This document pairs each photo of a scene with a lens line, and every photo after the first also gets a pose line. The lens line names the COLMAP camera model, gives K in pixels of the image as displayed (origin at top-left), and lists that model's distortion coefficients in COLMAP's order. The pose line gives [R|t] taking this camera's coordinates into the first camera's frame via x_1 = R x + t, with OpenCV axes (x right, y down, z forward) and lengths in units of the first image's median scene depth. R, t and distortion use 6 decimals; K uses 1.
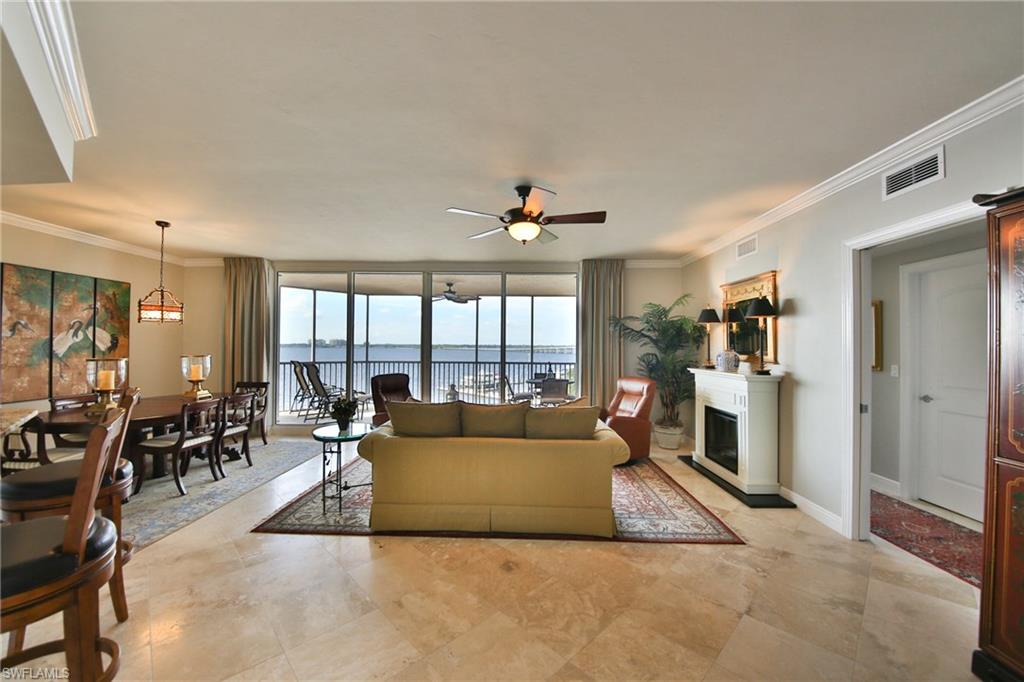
lens RADIAL K [[374.7, 0, 506.2], [0, 374.7, 341.7], [0, 0, 1]] dist [0.002816, -0.009662]
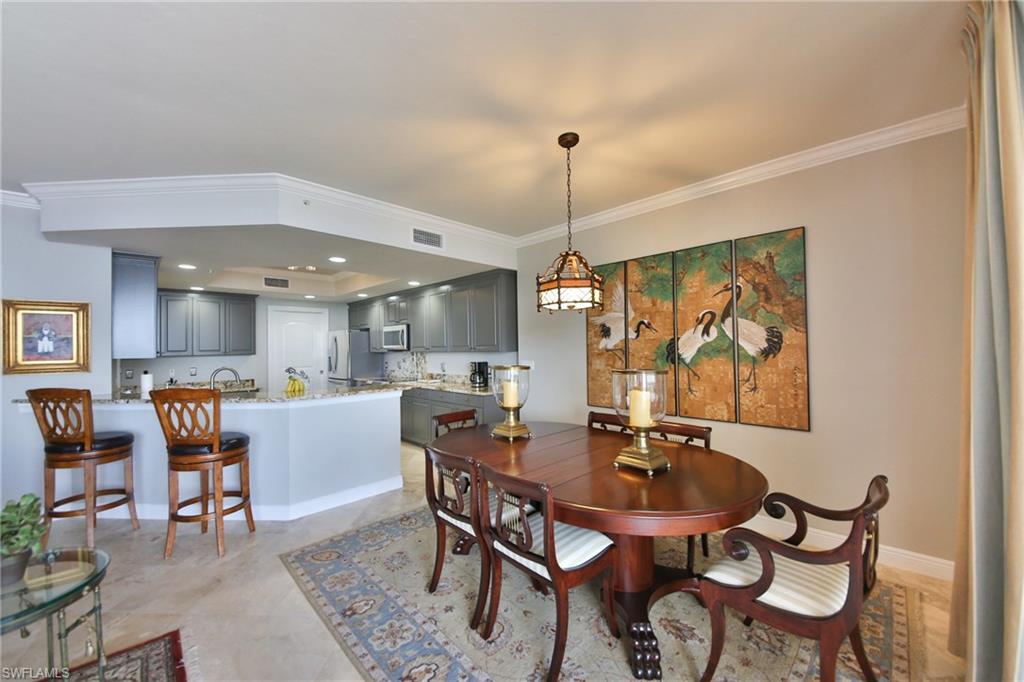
lens RADIAL K [[374.7, 0, 506.2], [0, 374.7, 341.7], [0, 0, 1]] dist [0.002816, -0.009662]
pose [[-0.690459, -0.015100, -0.723214, -0.415176], [0.013125, 0.999356, -0.033396, 0.019010], [0.723252, -0.032551, -0.689816, 1.266130]]
